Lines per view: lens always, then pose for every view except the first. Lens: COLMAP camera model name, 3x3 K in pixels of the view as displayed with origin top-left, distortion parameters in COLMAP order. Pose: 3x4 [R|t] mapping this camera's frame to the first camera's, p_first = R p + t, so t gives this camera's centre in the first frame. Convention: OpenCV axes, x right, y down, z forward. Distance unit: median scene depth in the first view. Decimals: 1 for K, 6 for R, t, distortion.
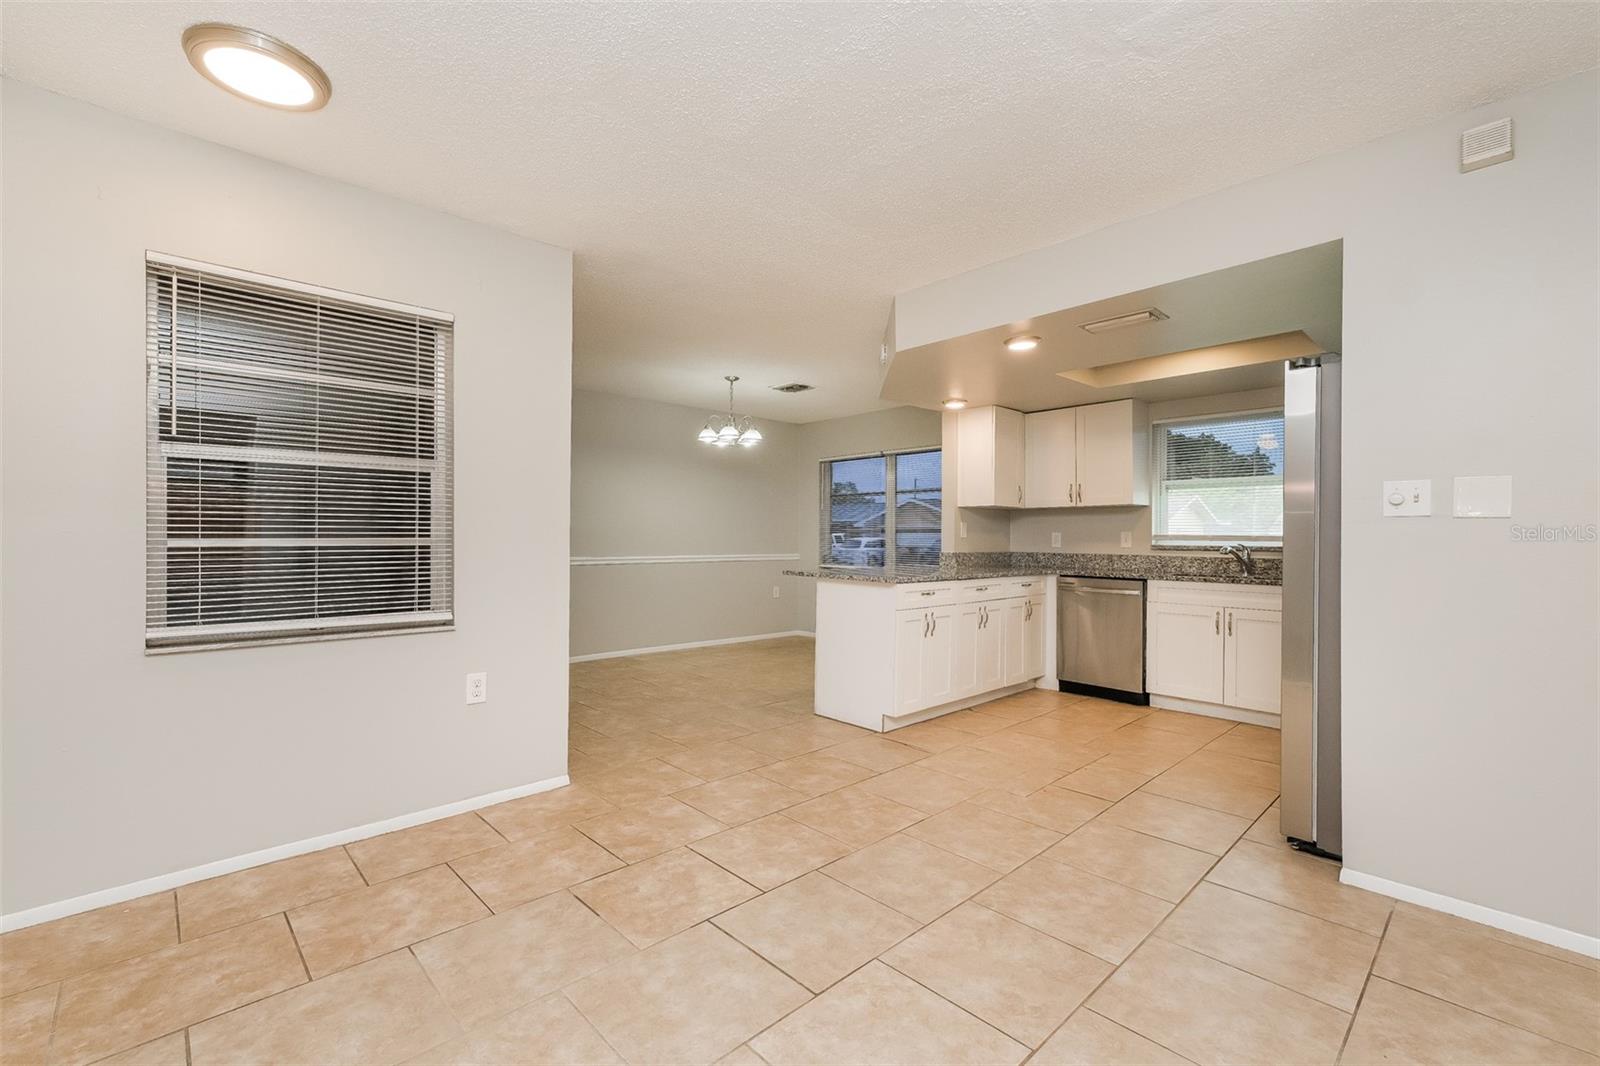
lens RADIAL K [[667.9, 0, 791.9], [0, 667.9, 530.0], [0, 0, 1]] dist [-0.000878, -0.000052]
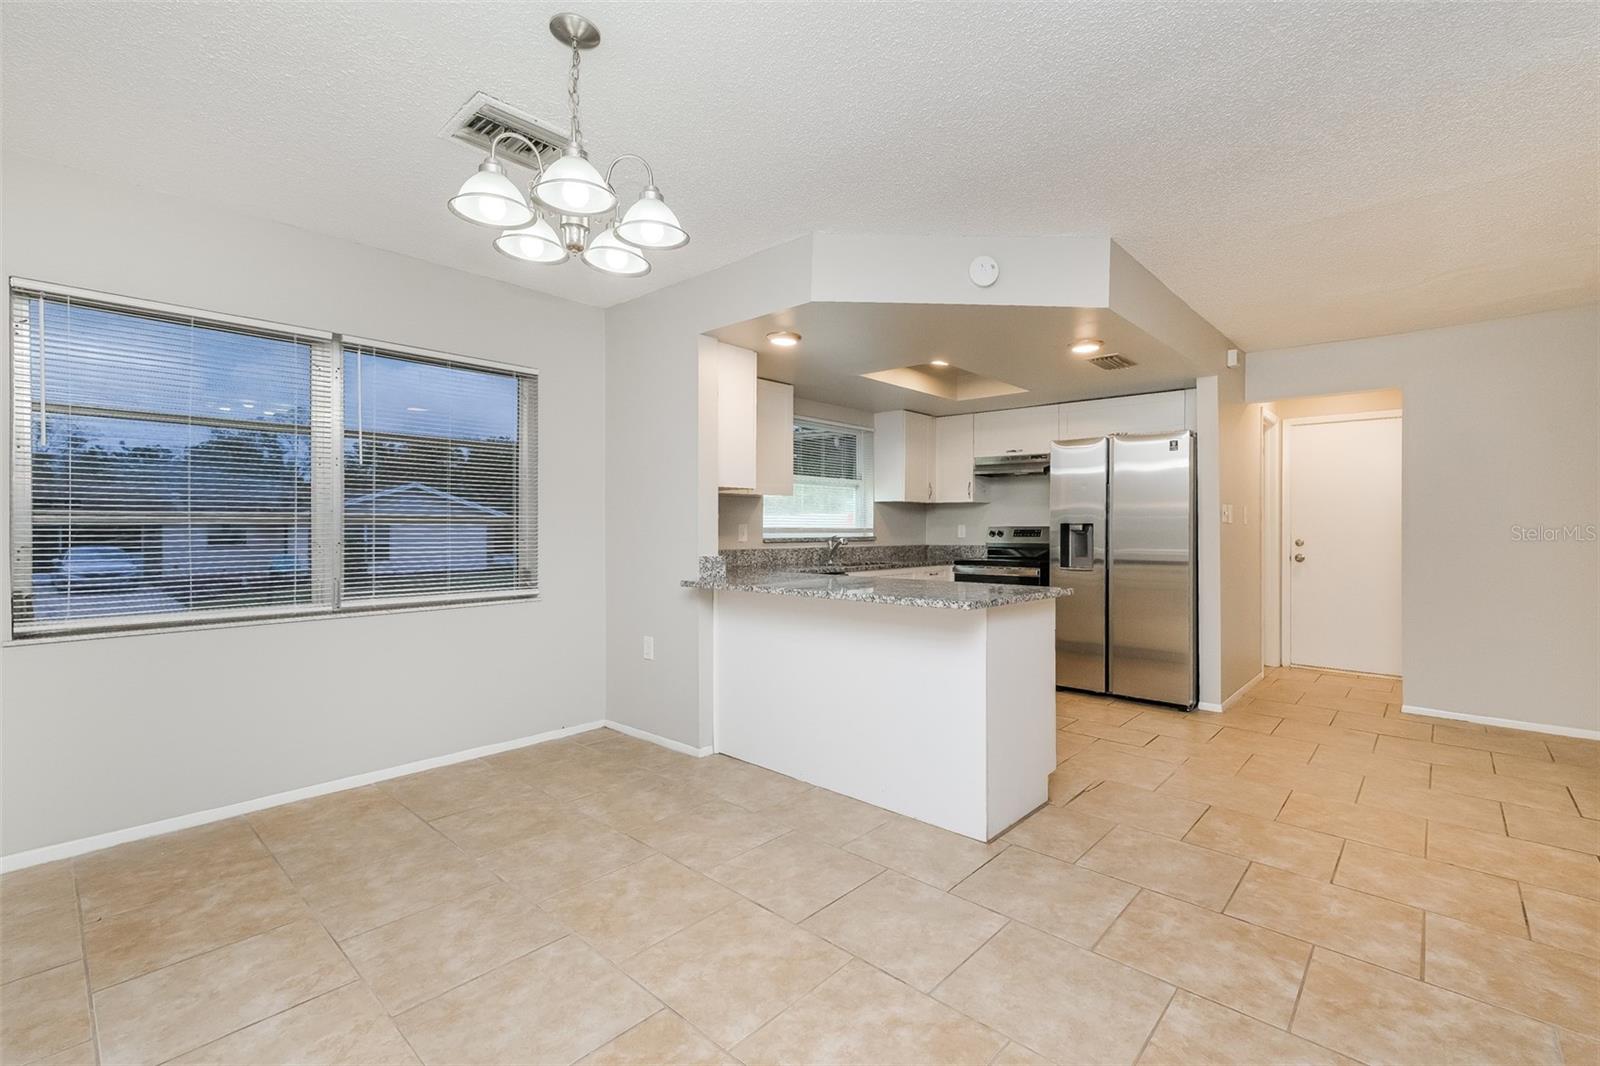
lens RADIAL K [[705.1, 0, 795.3], [0, 705.1, 528.8], [0, 0, 1]] dist [-0.001939, -0.000244]
pose [[-0.068189, -0.005144, 0.997659, -0.483263], [-0.009093, 0.999948, 0.004534, 0.004501], [-0.997631, -0.008763, -0.068233, 1.049530]]
